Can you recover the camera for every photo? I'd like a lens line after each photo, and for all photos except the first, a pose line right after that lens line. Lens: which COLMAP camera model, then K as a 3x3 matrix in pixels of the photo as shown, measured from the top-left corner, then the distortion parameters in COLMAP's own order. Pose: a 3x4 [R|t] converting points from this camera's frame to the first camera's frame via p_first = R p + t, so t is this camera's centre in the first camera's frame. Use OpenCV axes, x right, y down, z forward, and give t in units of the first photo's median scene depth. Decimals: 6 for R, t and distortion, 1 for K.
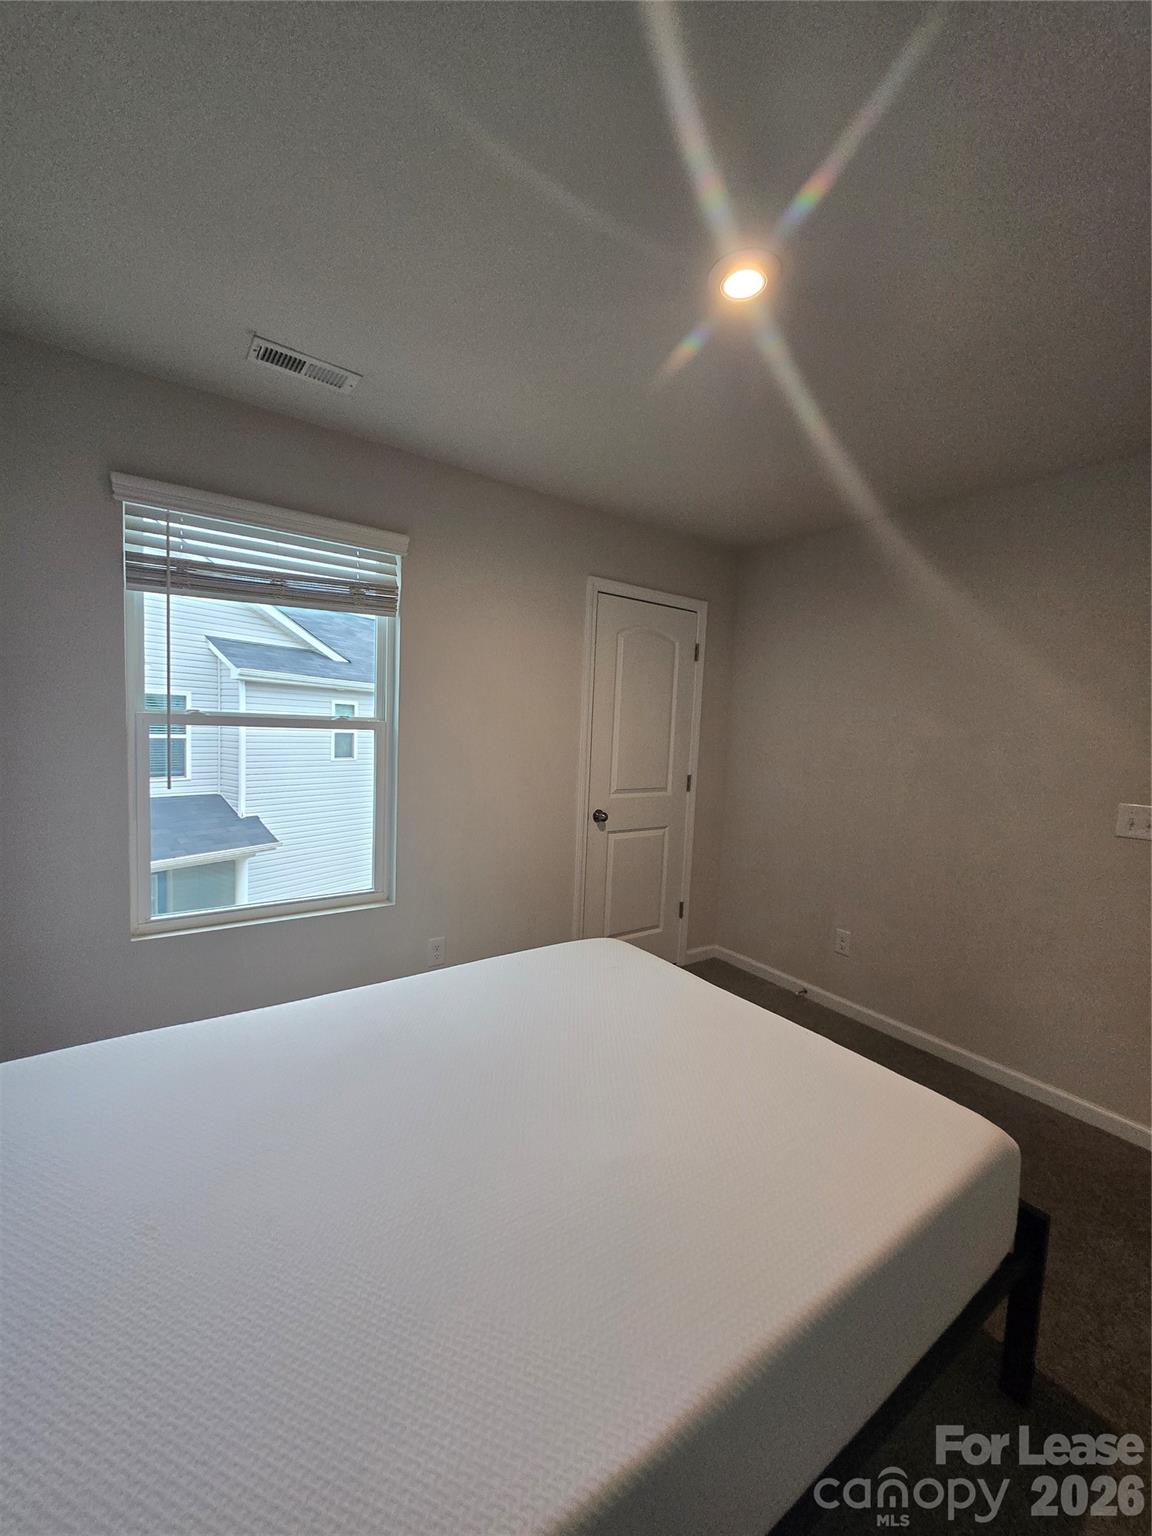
lens RADIAL K [[601.2, 0, 576.0], [0, 601.2, 768.0], [0, 0, 1]] dist [-0.003498, -0.000350]
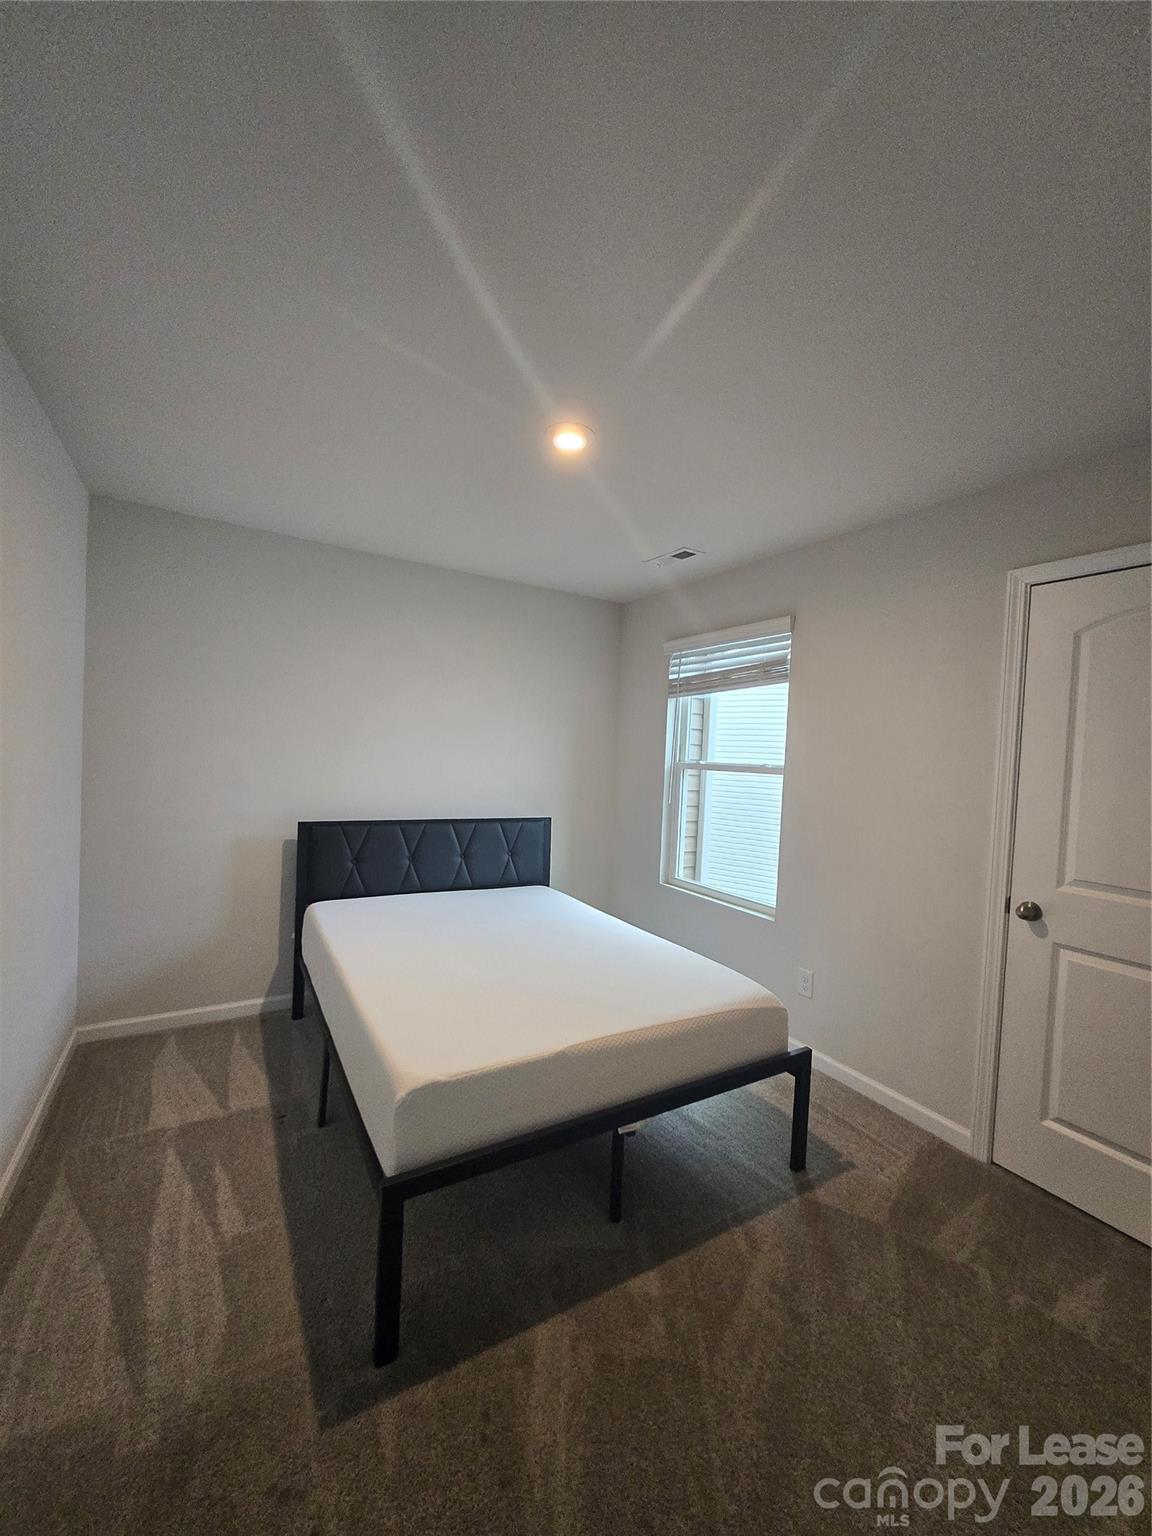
lens RADIAL K [[601.2, 0, 576.0], [0, 601.2, 768.0], [0, 0, 1]] dist [-0.003498, -0.000350]
pose [[-0.070836, -0.020370, -0.997280, 0.976501], [-0.121910, 0.992473, -0.011613, -0.011783], [0.990010, 0.120756, -0.072786, 0.701687]]
